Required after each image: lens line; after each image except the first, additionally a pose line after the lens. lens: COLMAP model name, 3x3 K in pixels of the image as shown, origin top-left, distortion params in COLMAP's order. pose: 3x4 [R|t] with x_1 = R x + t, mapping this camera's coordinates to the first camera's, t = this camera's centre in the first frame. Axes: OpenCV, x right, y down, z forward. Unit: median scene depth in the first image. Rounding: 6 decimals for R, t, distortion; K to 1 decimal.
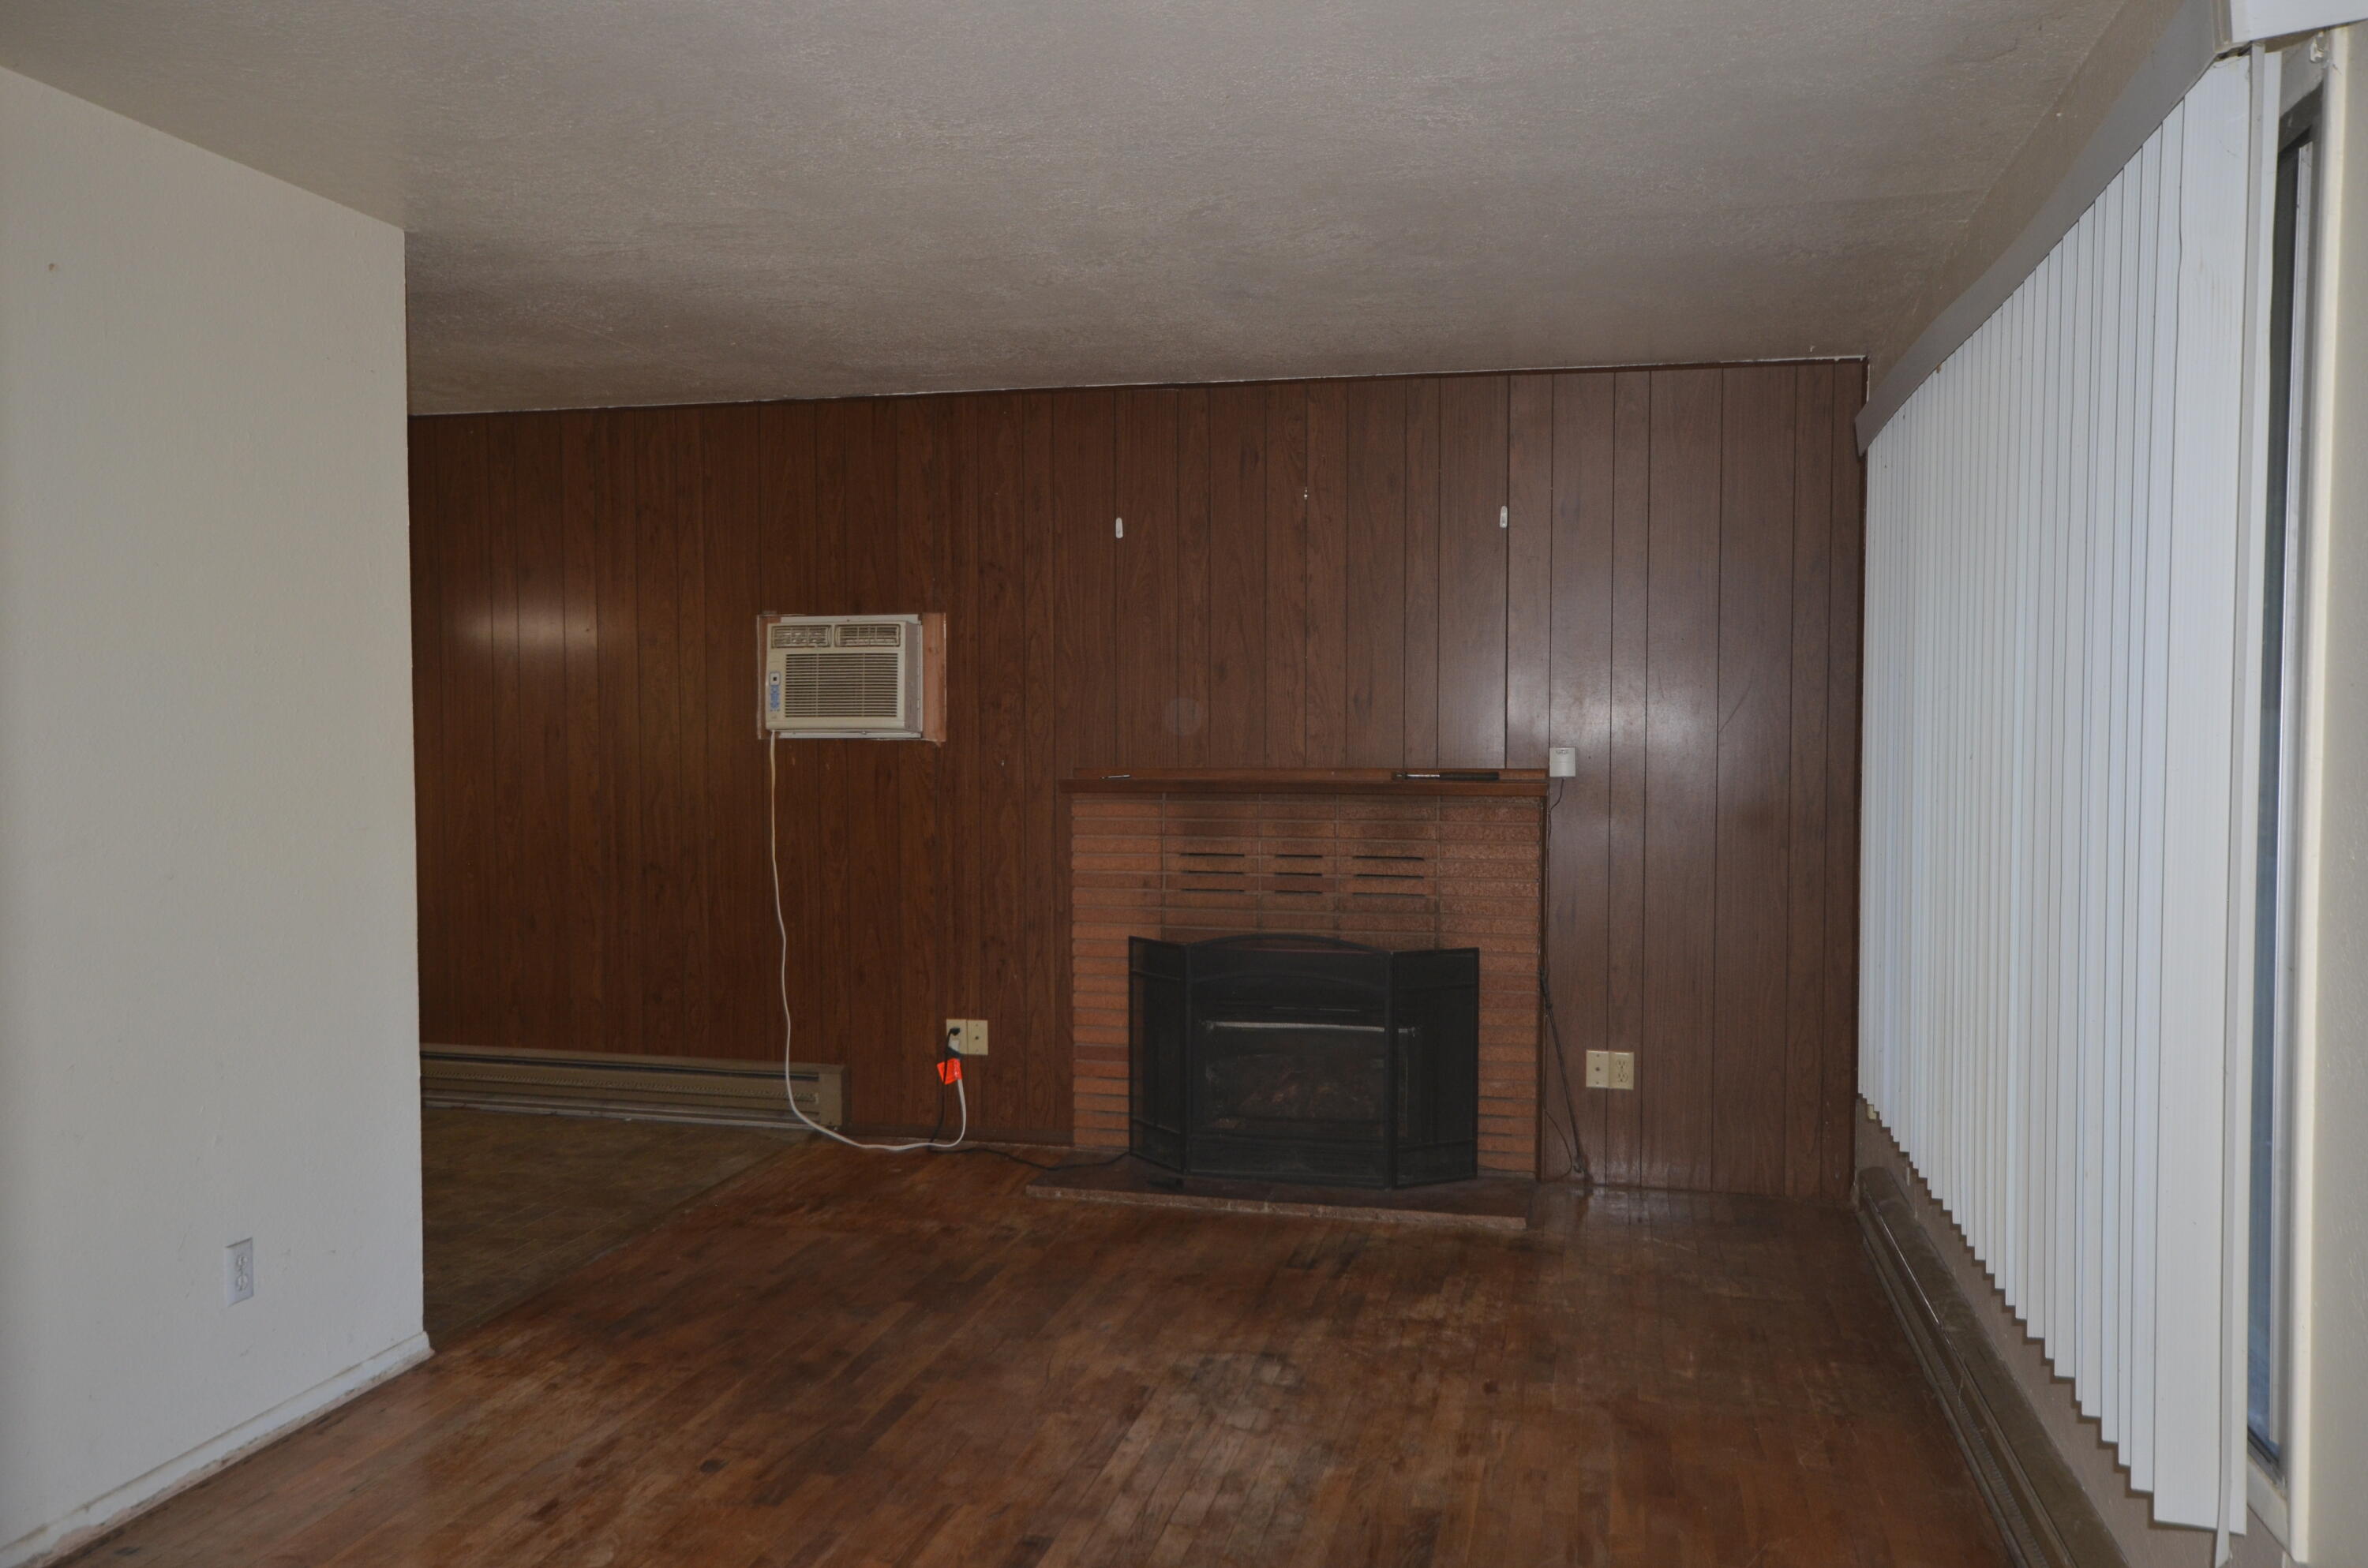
lens RADIAL K [[1807.3, 0, 1163.6], [0, 1807.3, 780.7], [0, 0, 1]] dist [-0.014177, 0.061619]
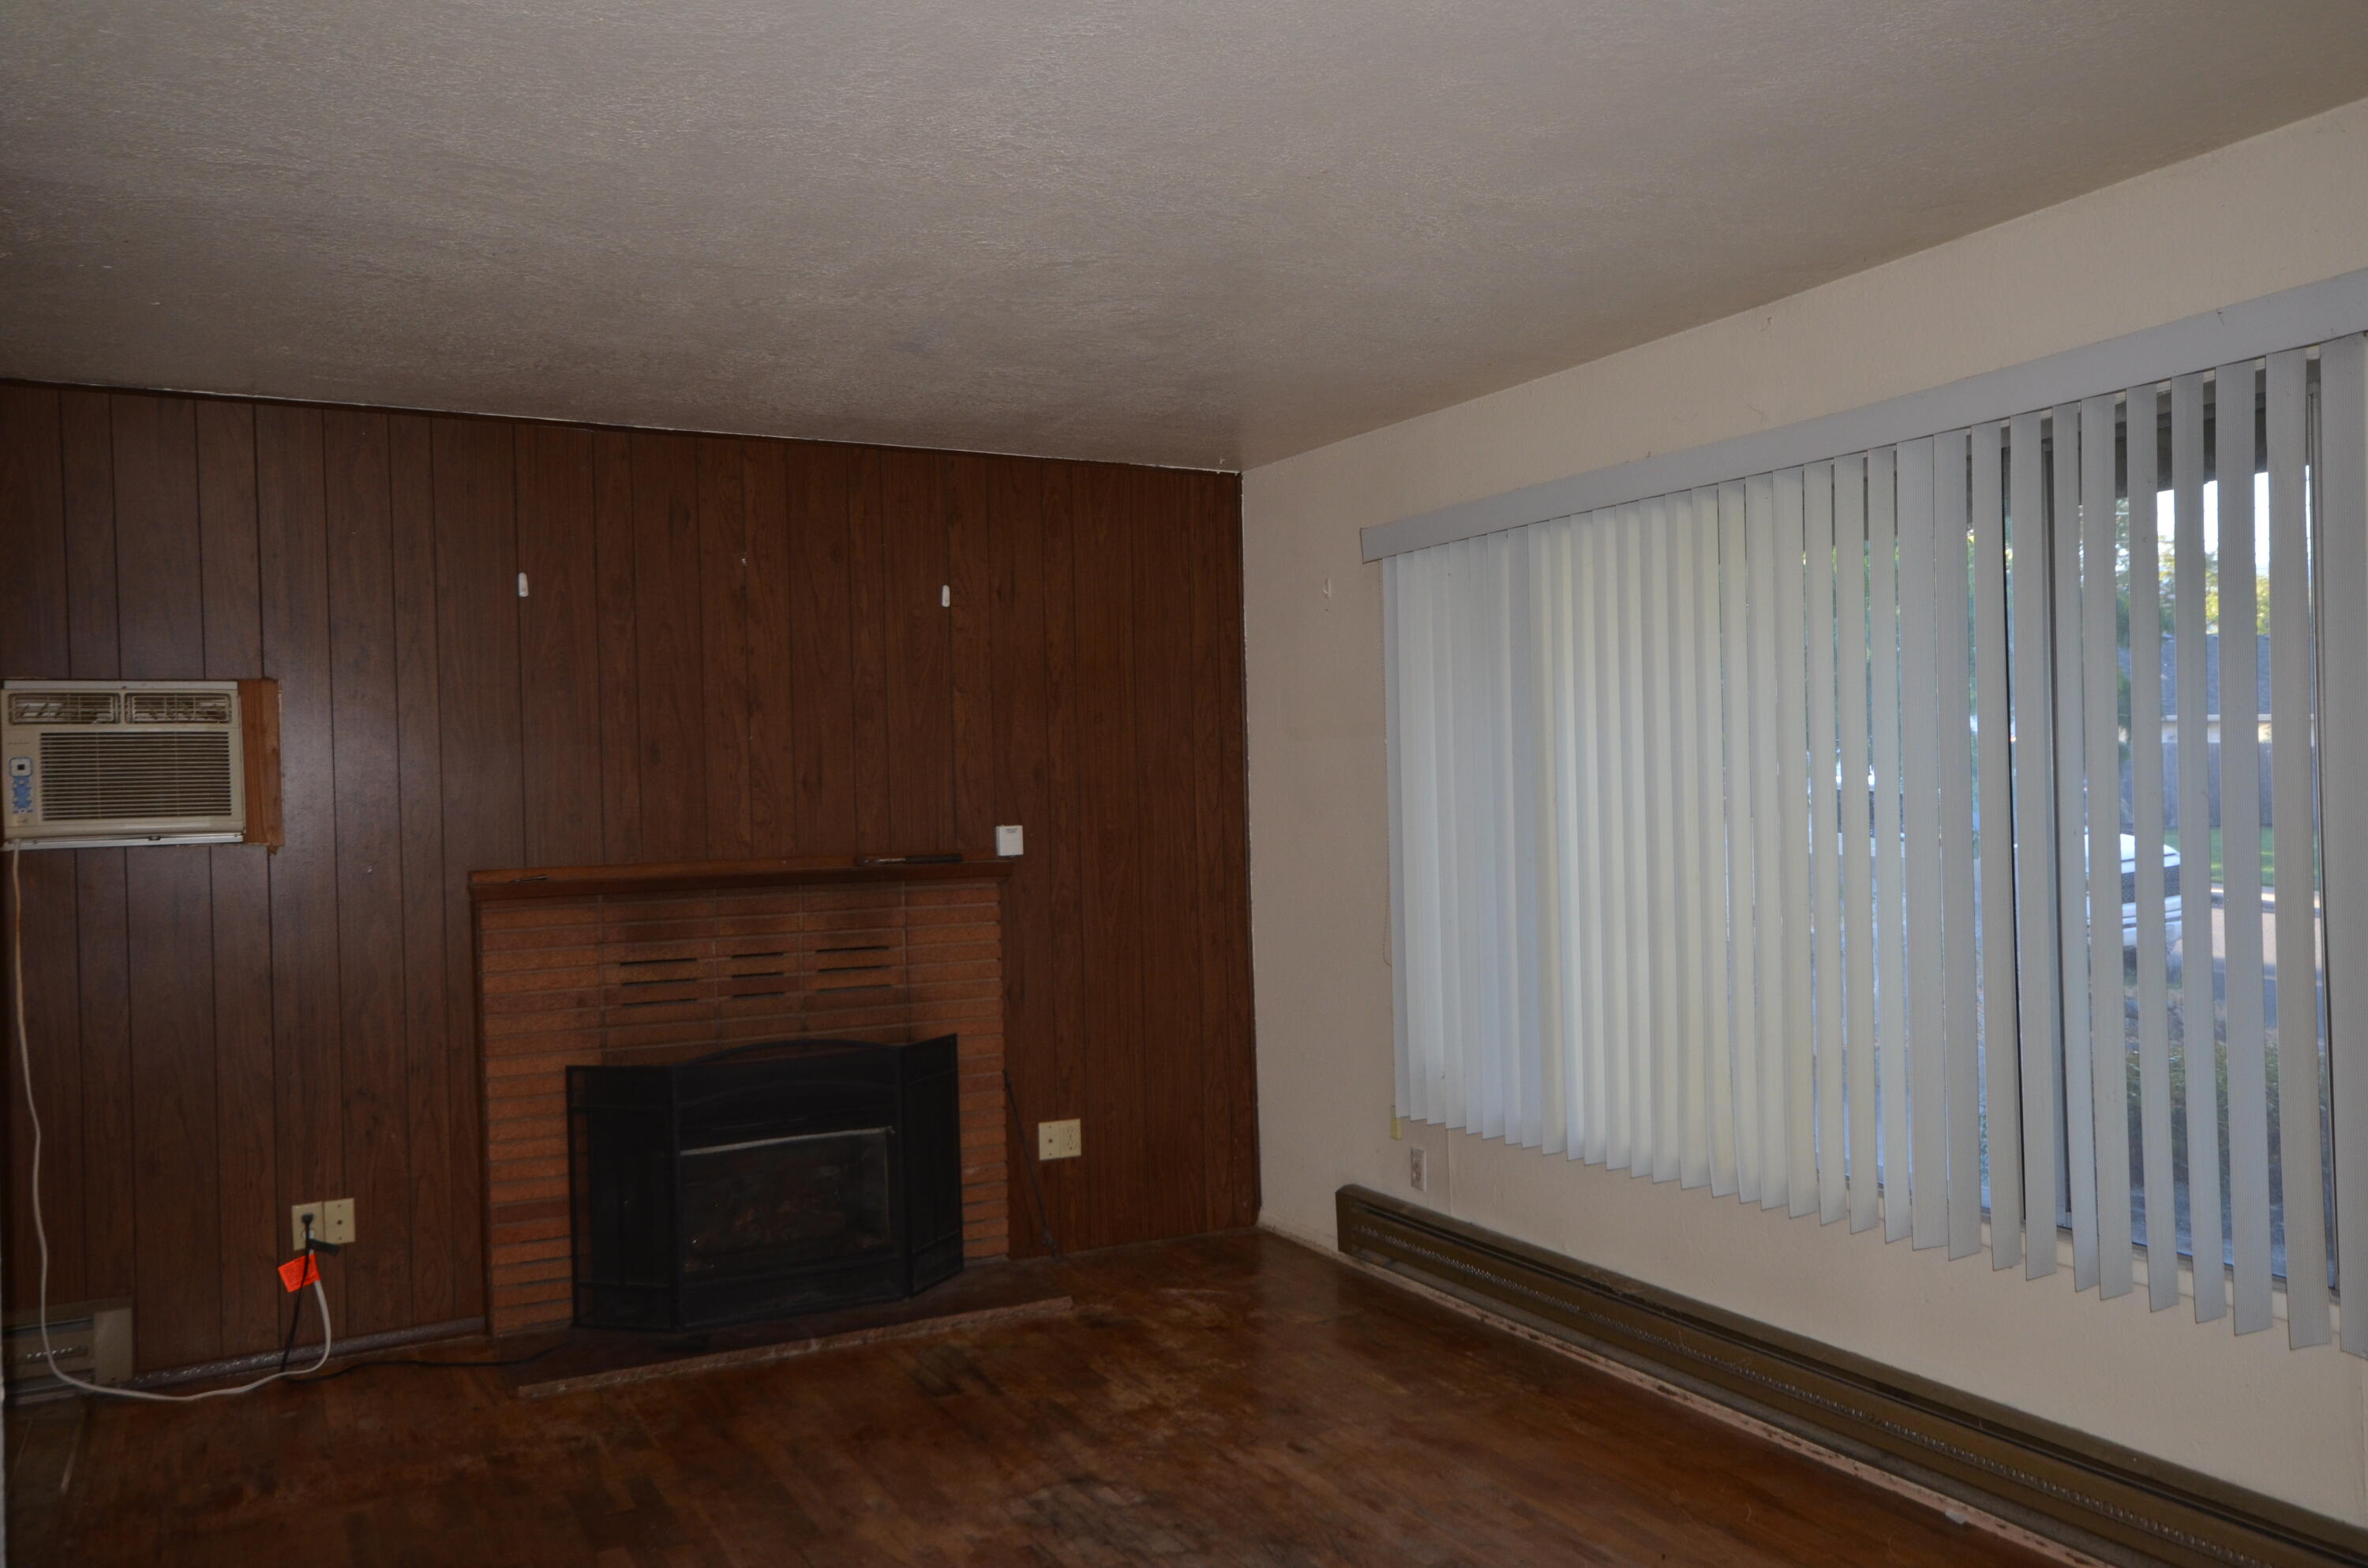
lens RADIAL K [[1807.3, 0, 1177.8], [0, 1807.3, 779.8], [0, 0, 1]] dist [-0.014177, 0.061619]
pose [[0.753902, -0.016110, 0.656789, -0.370896], [0.045637, 0.998569, -0.027892, -0.011731], [-0.655400, 0.051002, 0.753558, 0.175145]]
